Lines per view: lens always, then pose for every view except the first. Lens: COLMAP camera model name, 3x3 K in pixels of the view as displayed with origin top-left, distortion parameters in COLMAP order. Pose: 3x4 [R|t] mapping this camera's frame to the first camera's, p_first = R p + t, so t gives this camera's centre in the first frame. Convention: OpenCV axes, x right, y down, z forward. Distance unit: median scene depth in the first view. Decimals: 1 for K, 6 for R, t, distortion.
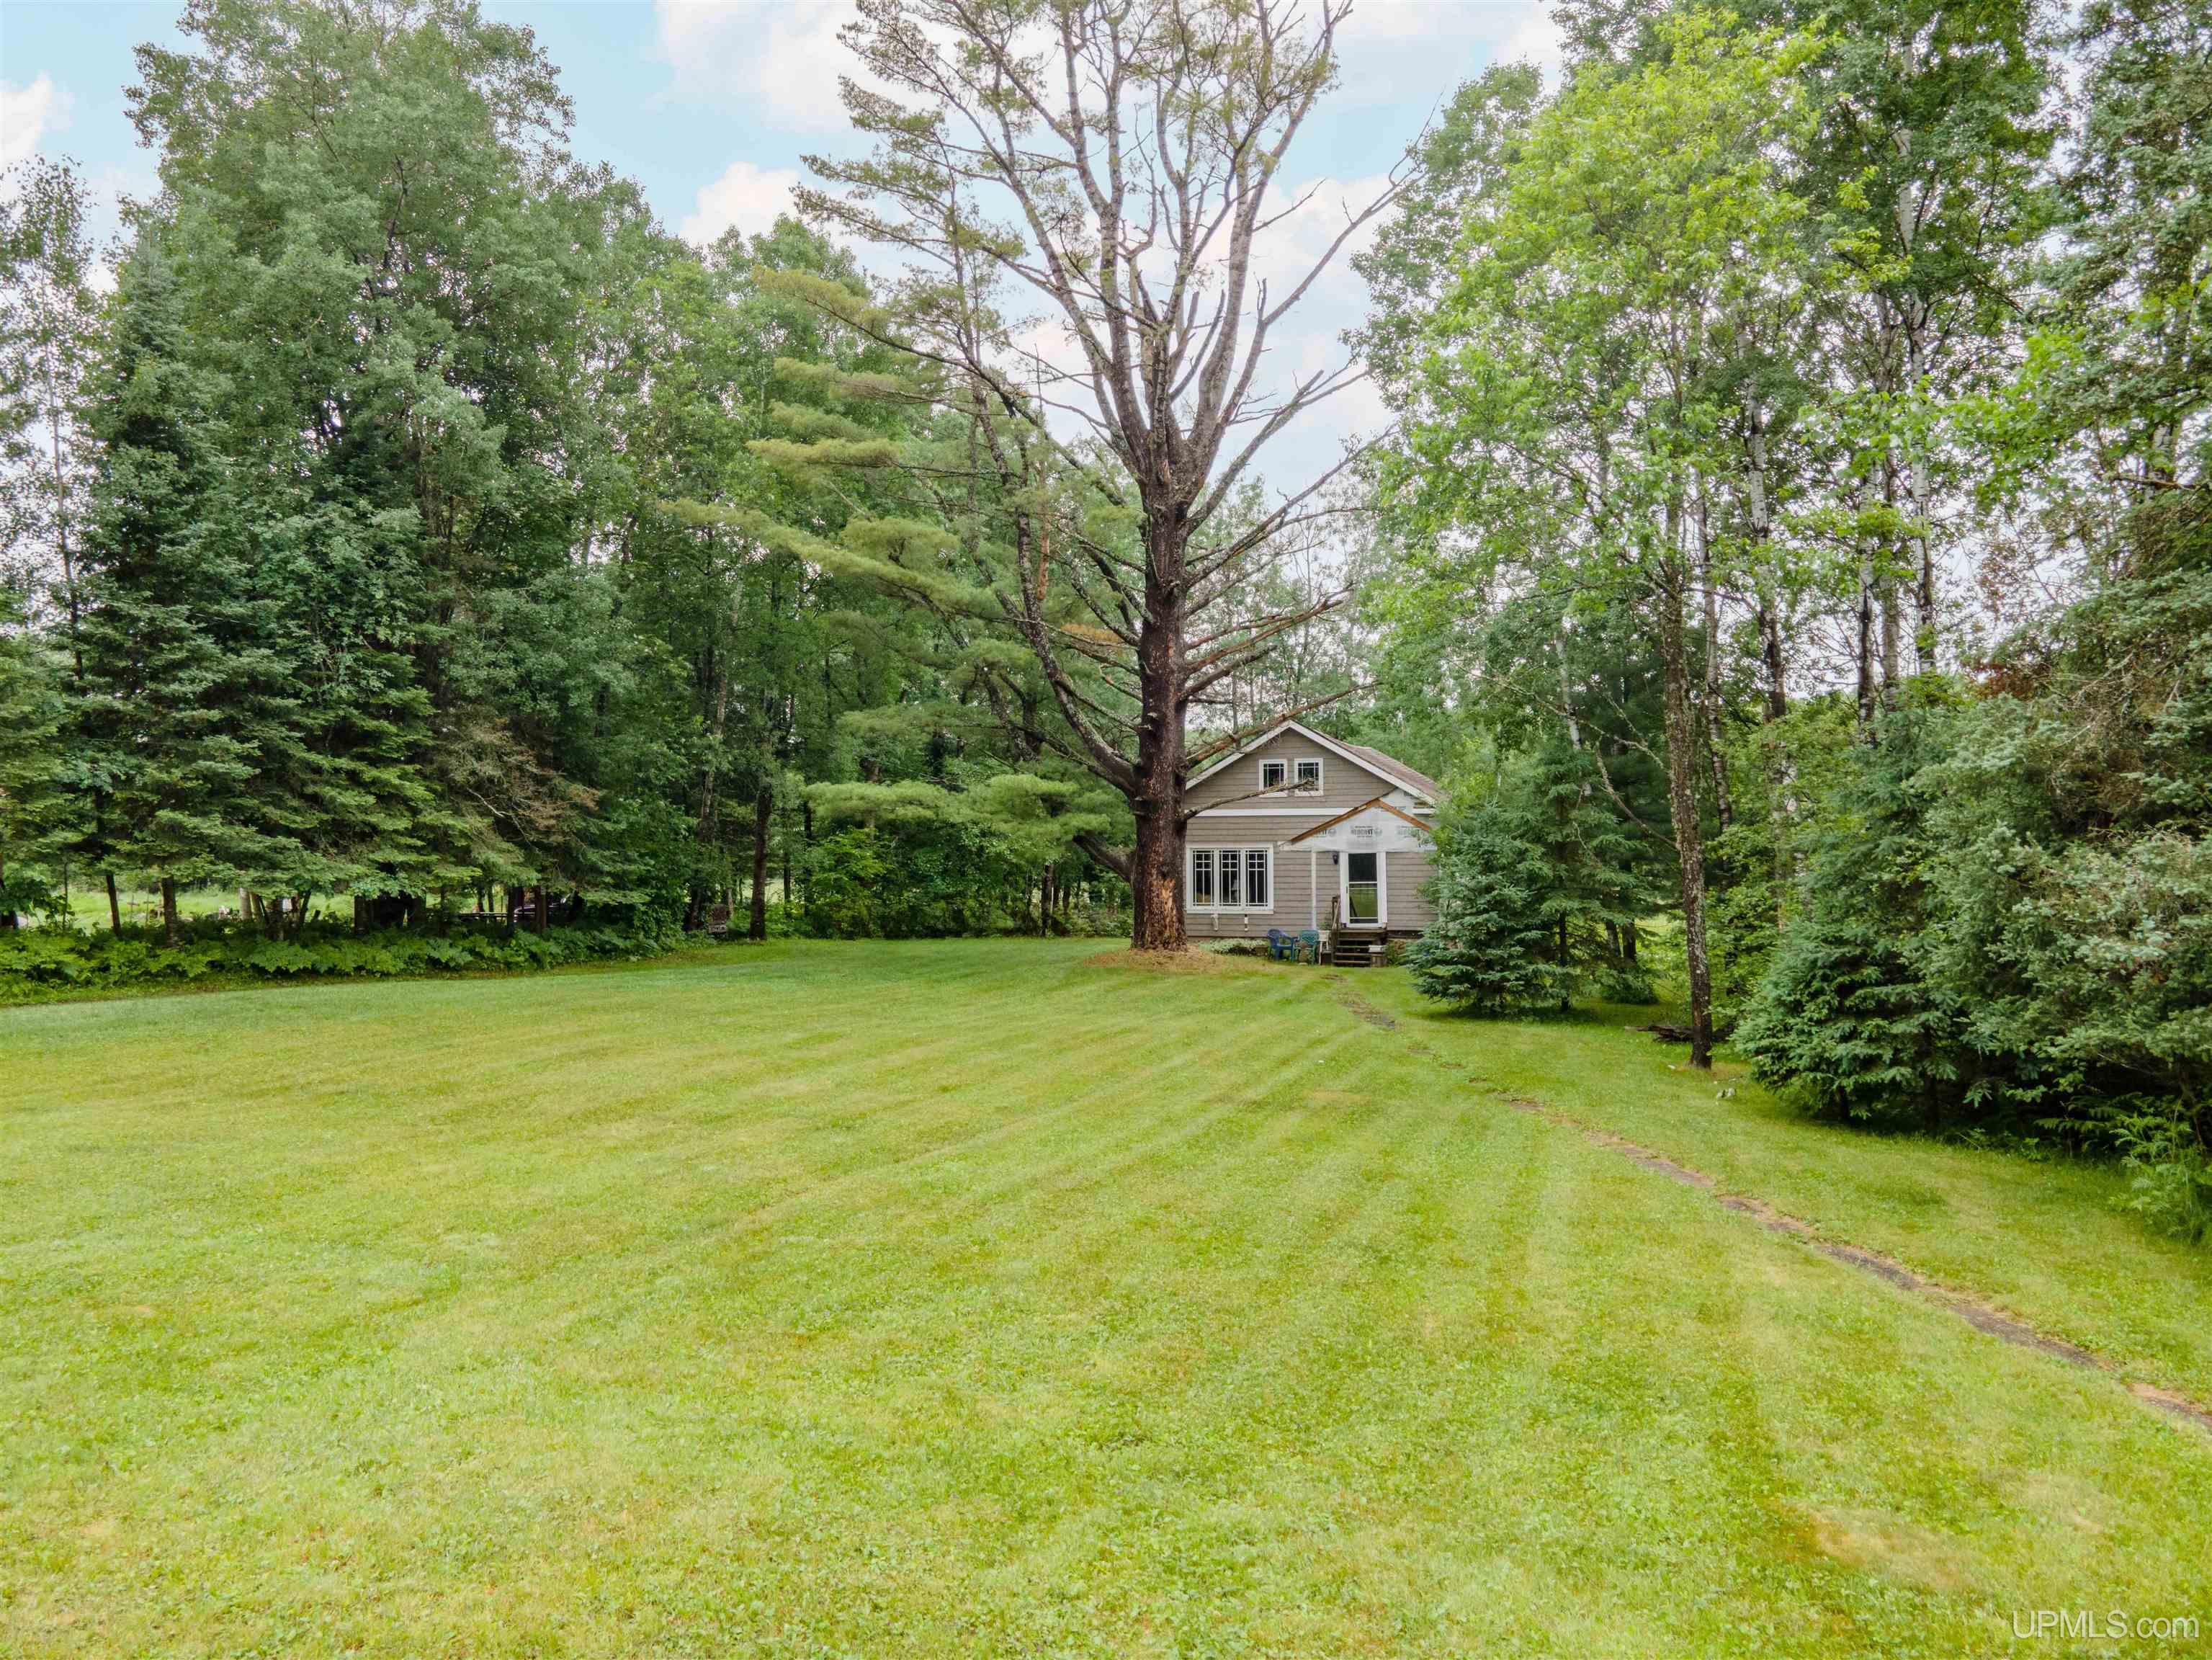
lens RADIAL K [[1631.2, 0, 1106.0], [0, 1631.2, 830.0], [0, 0, 1]] dist [0.040587, -0.000875]
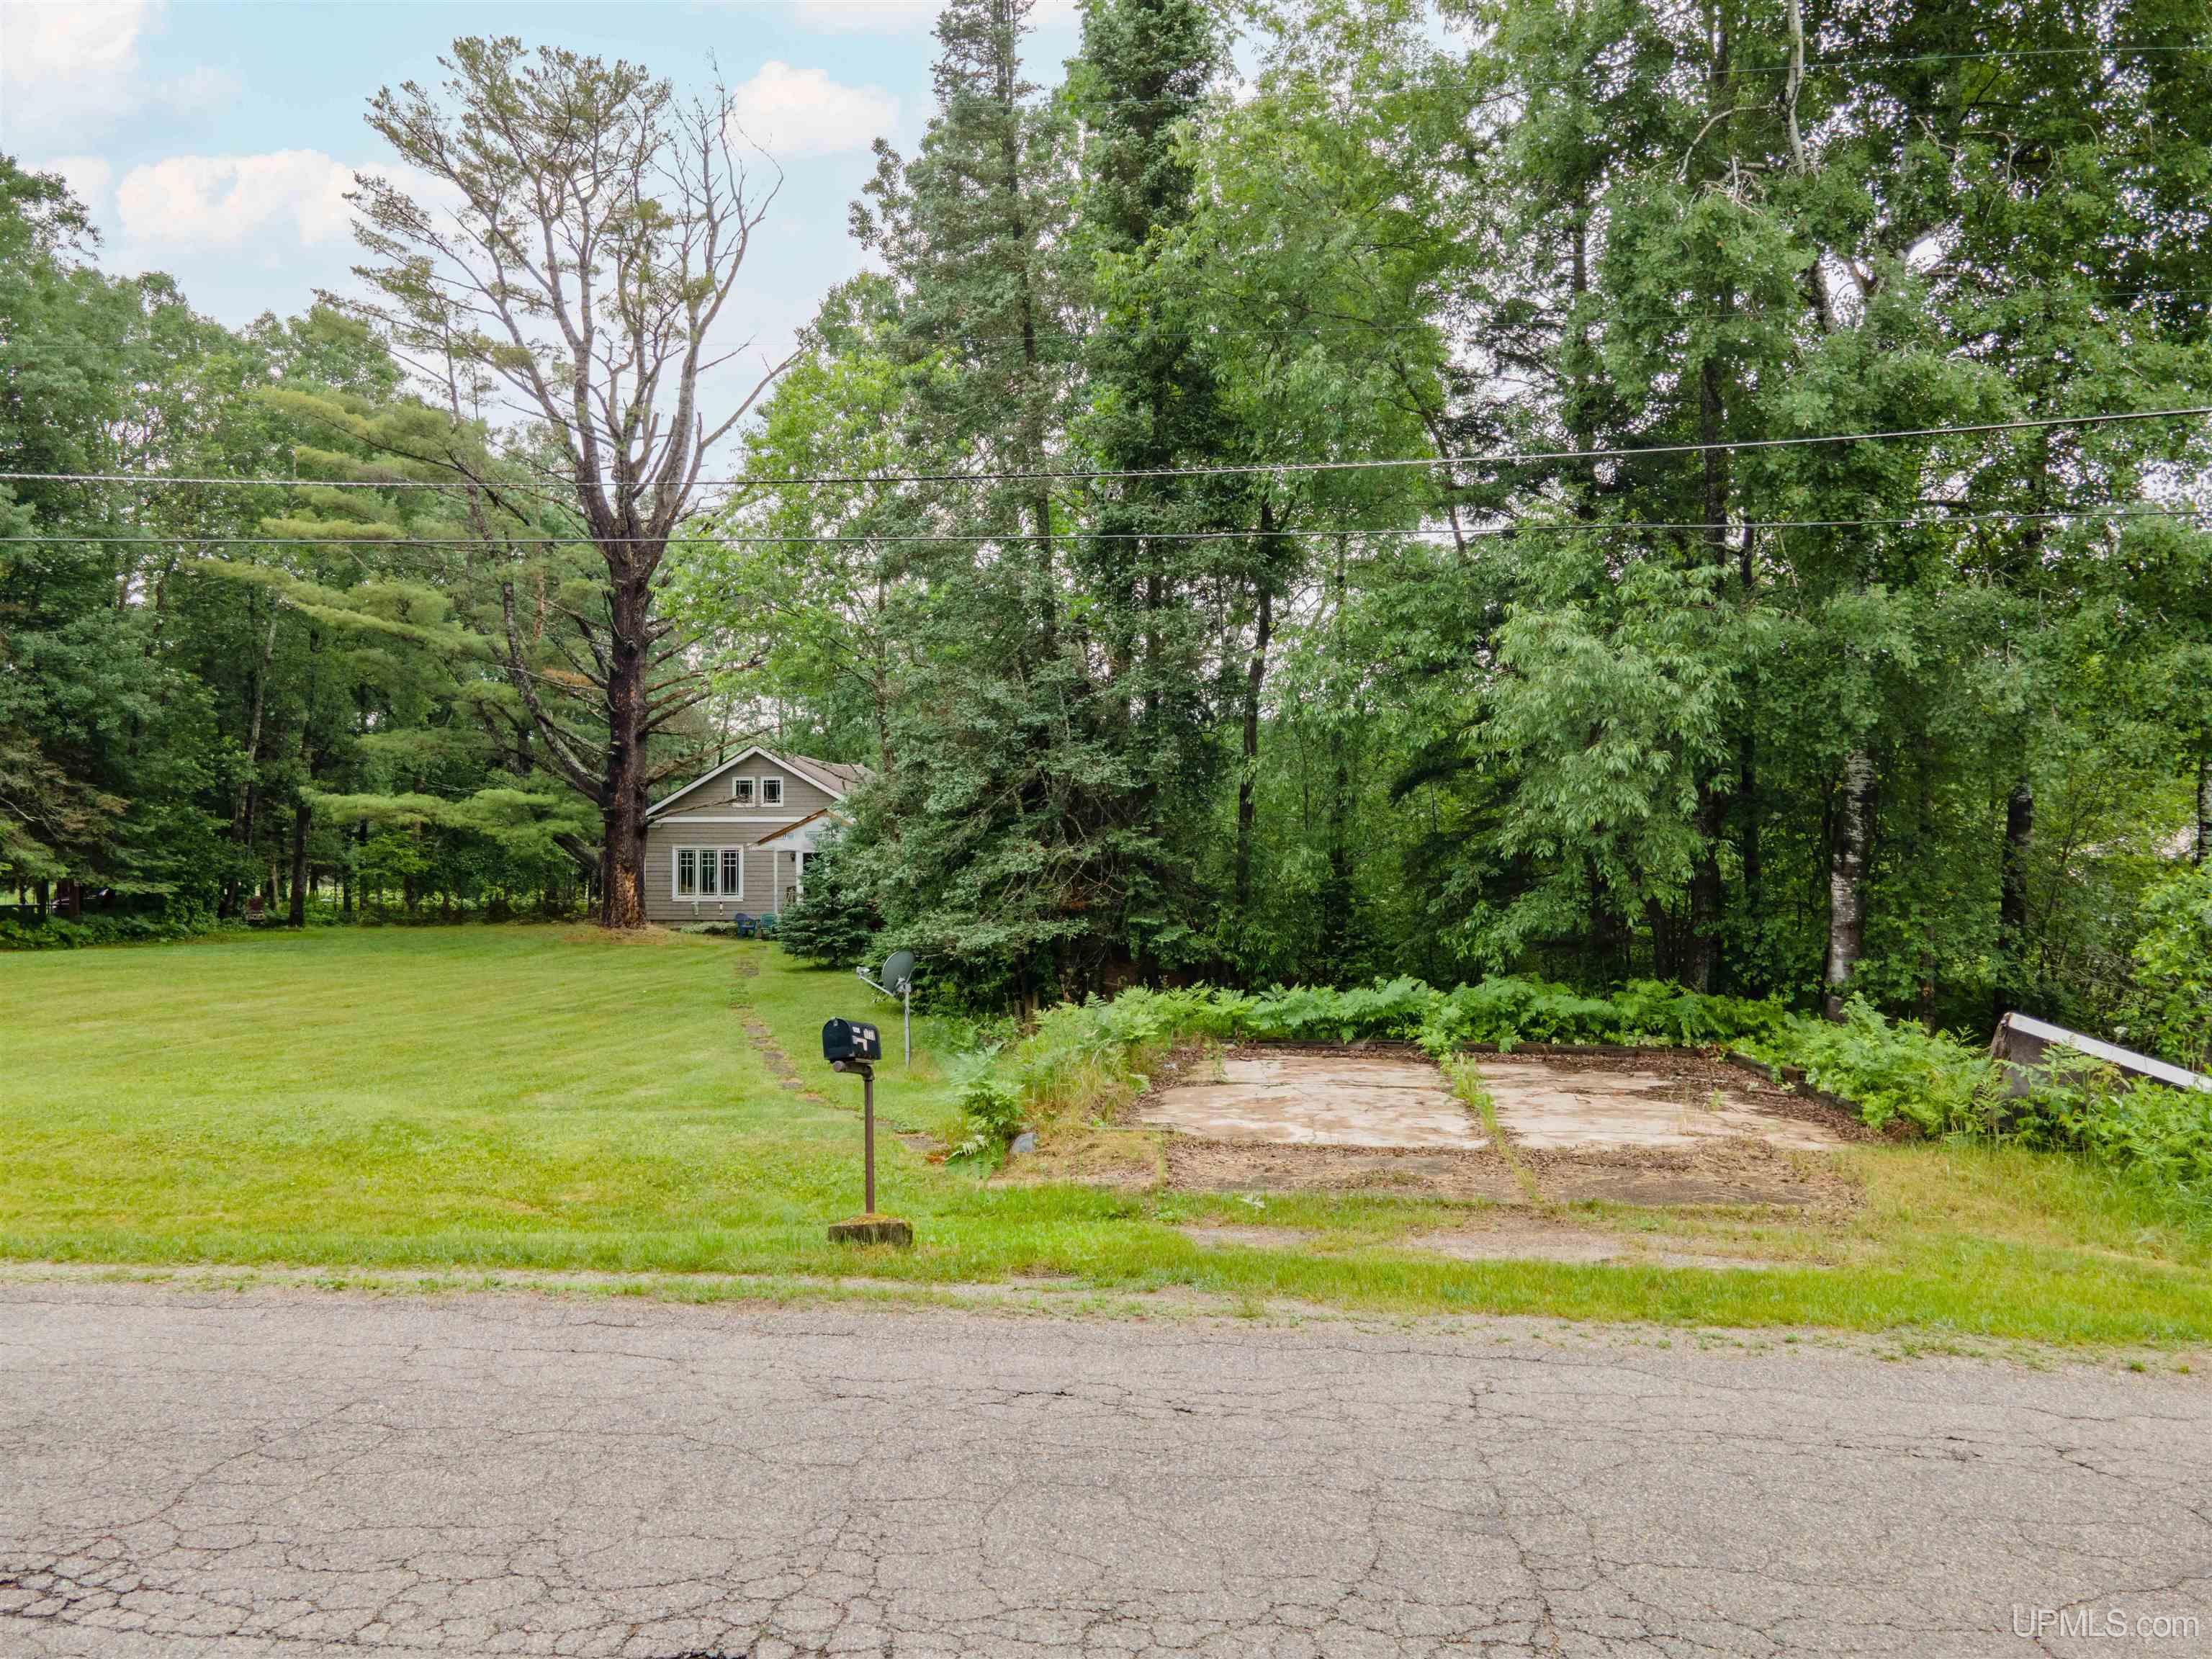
lens RADIAL K [[1603.5, 0, 1112.6], [0, 1603.5, 836.8], [0, 0, 1]] dist [0.030161, 0.007814]
pose [[0.976821, 0.004188, 0.214018, 0.134854], [-0.005025, 0.999982, 0.003365, -0.003921], [-0.214000, -0.004363, 0.976824, -0.302991]]
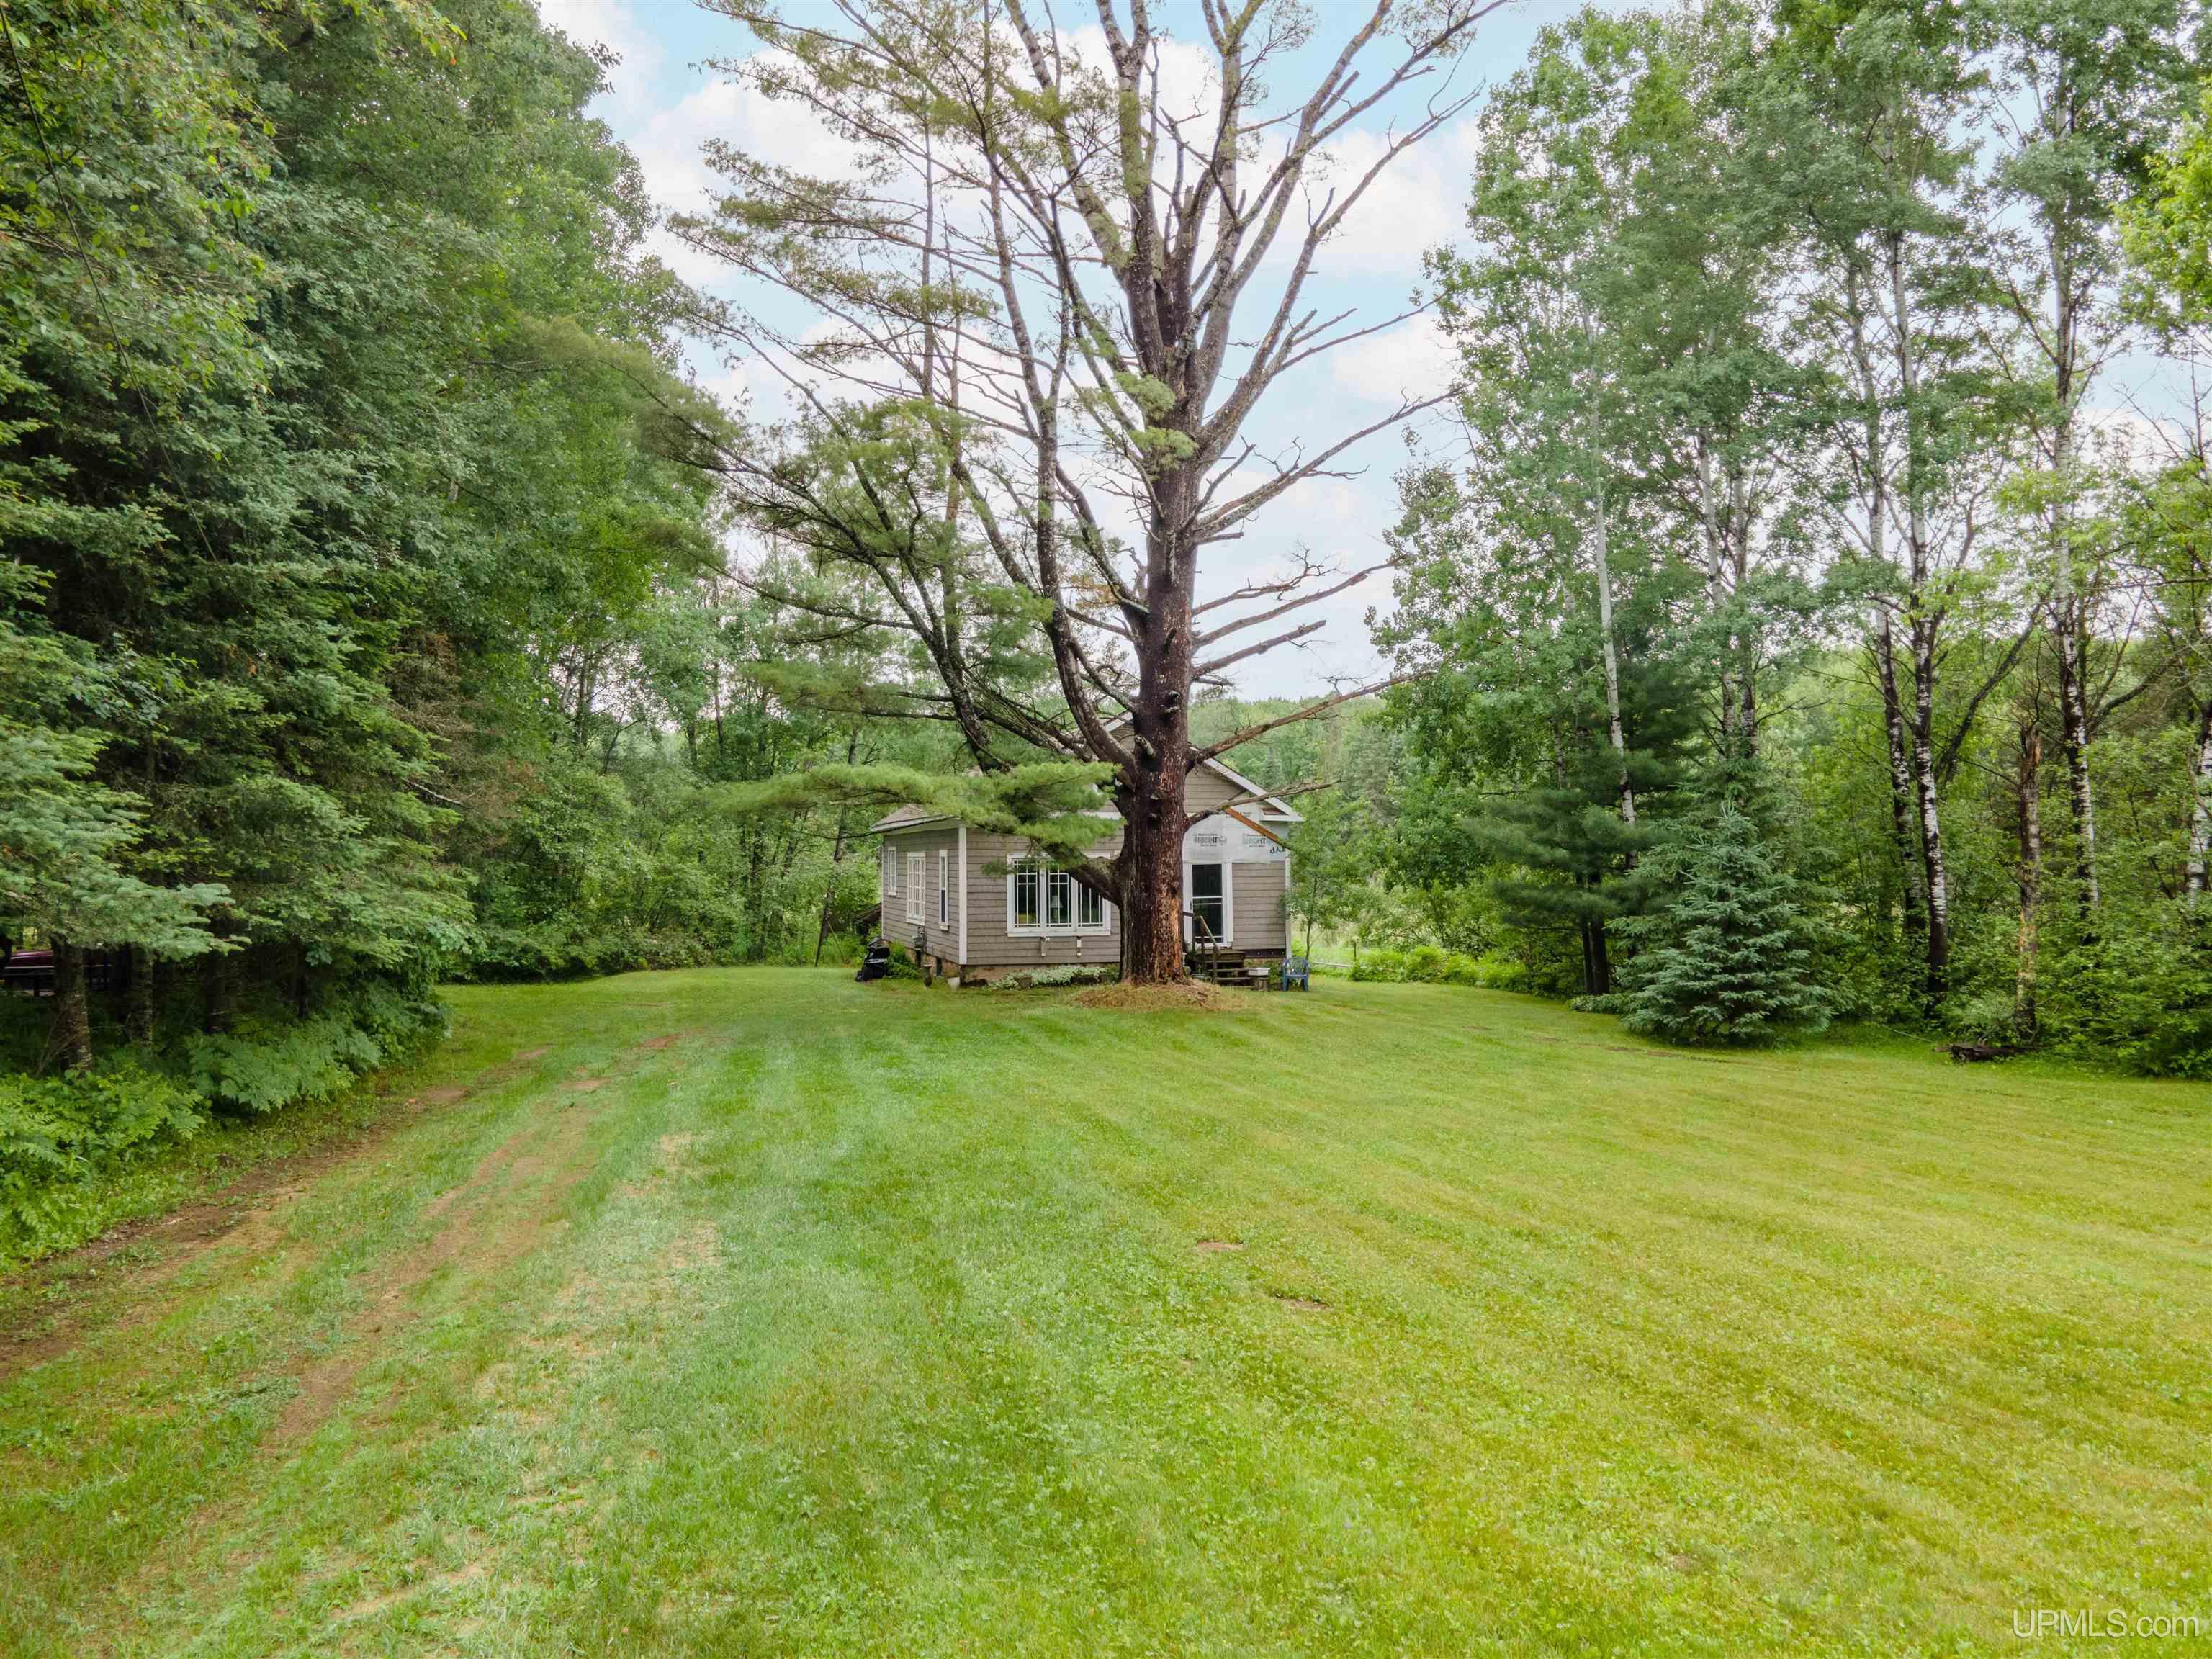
lens RADIAL K [[1603.5, 0, 1112.6], [0, 1603.5, 836.8], [0, 0, 1]] dist [0.030161, 0.007814]
pose [[0.835887, 0.007249, 0.548854, -0.421733], [-0.006937, 0.999972, -0.002642, 0.002257], [-0.548858, -0.001599, 0.835914, 0.341080]]
